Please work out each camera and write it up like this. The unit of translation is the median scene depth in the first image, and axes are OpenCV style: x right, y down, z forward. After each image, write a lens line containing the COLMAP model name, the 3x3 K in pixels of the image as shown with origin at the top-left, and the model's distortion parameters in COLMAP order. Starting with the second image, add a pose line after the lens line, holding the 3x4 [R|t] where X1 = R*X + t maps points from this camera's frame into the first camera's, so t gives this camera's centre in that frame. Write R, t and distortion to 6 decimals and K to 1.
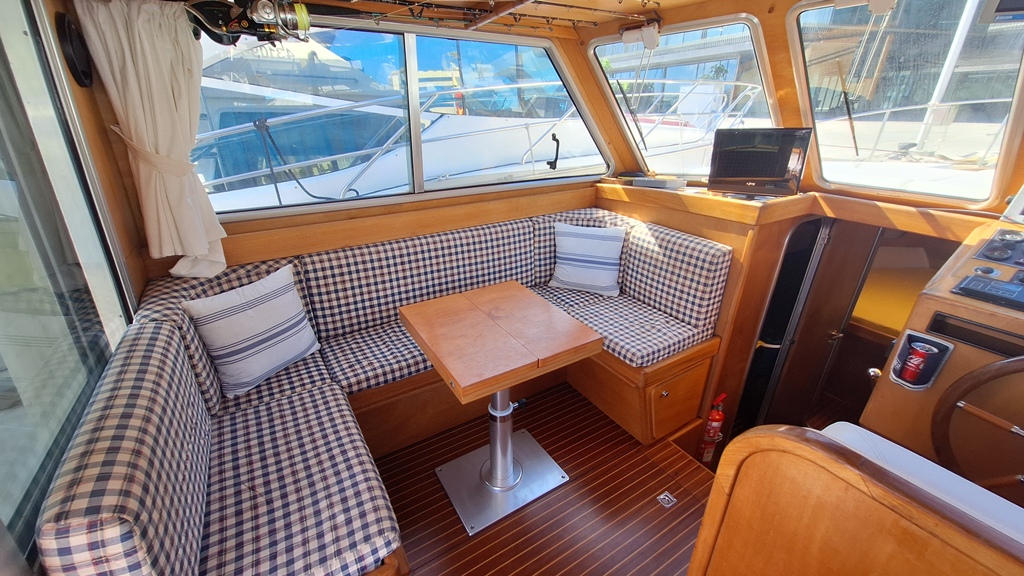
lens RADIAL K [[401.6, 0, 512.6], [0, 401.6, 302.2], [0, 0, 1]] dist [-0.006784, 0.001050]
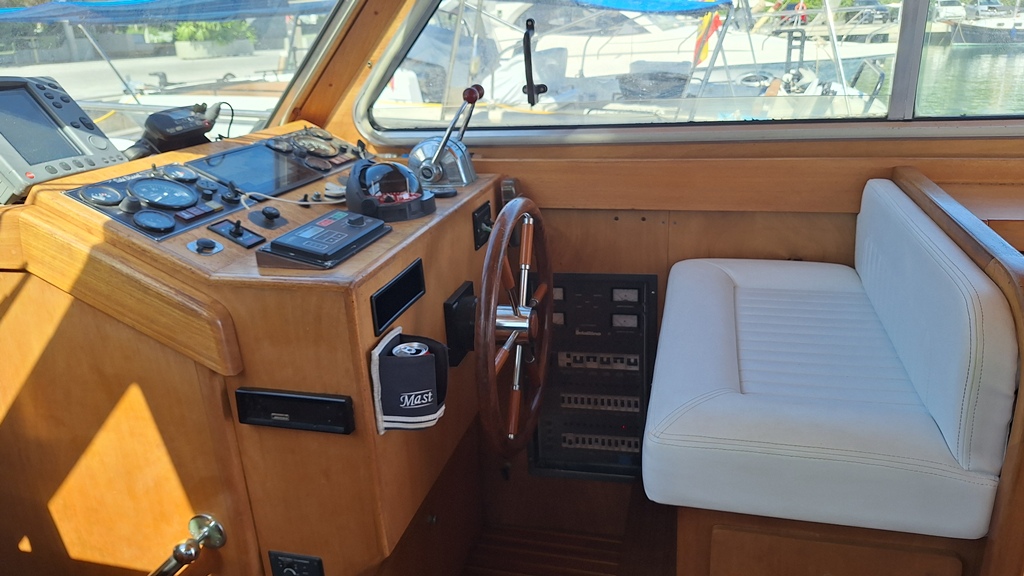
lens RADIAL K [[734.1, 0, 515.4], [0, 734.1, 289.4], [0, 0, 1]] dist [0.037661, -0.001880]
pose [[-0.682034, -0.209523, 0.700663, 0.135934], [0.369117, 0.728466, 0.577140, -0.269823], [-0.631333, 0.652256, -0.419500, 0.720963]]
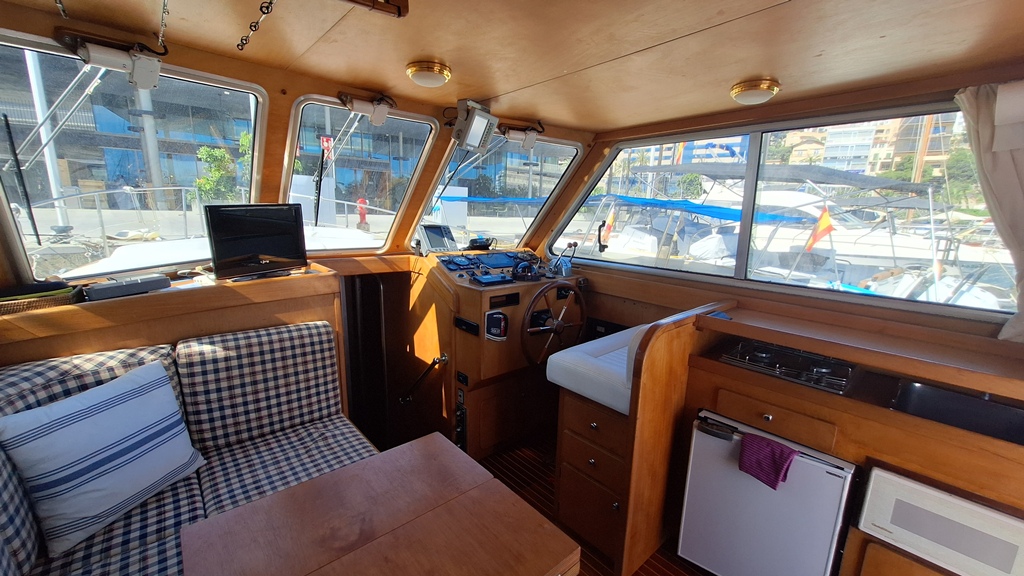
lens RADIAL K [[401.6, 0, 510.5], [0, 401.6, 300.4], [0, 0, 1]] dist [-0.006784, 0.001050]
pose [[-0.153302, -0.216489, 0.964174, -0.392278], [0.413513, 0.872118, 0.261567, -0.222840], [-0.897500, 0.438797, -0.044177, 0.563675]]
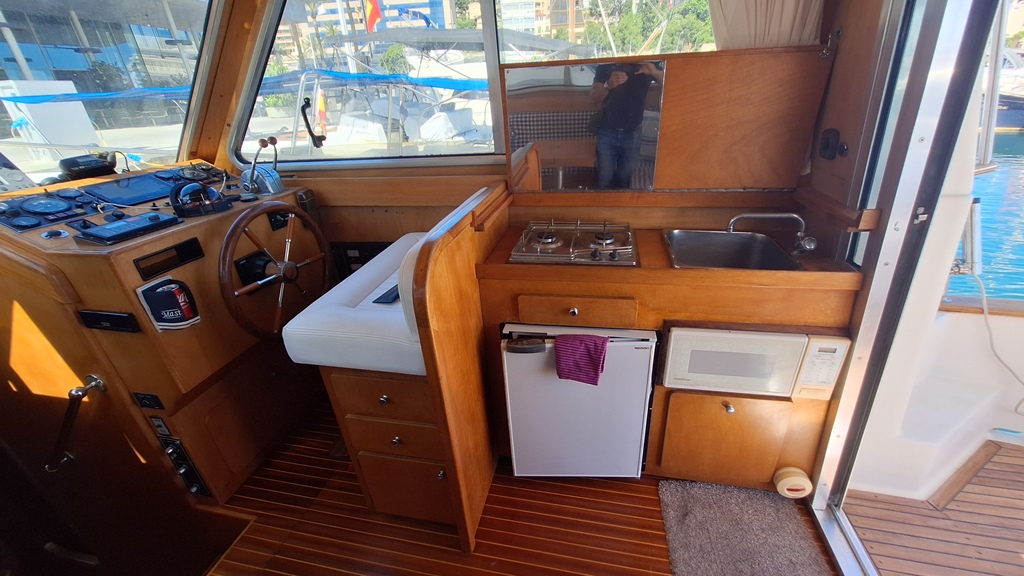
lens RADIAL K [[401.6, 0, 511.6], [0, 401.6, 294.9], [0, 0, 1]] dist [-0.006784, 0.001050]
pose [[-0.709935, -0.276672, 0.647645, -0.154888], [0.364736, 0.642229, 0.674174, -0.139191], [-0.602461, 0.714839, -0.355029, 0.475072]]
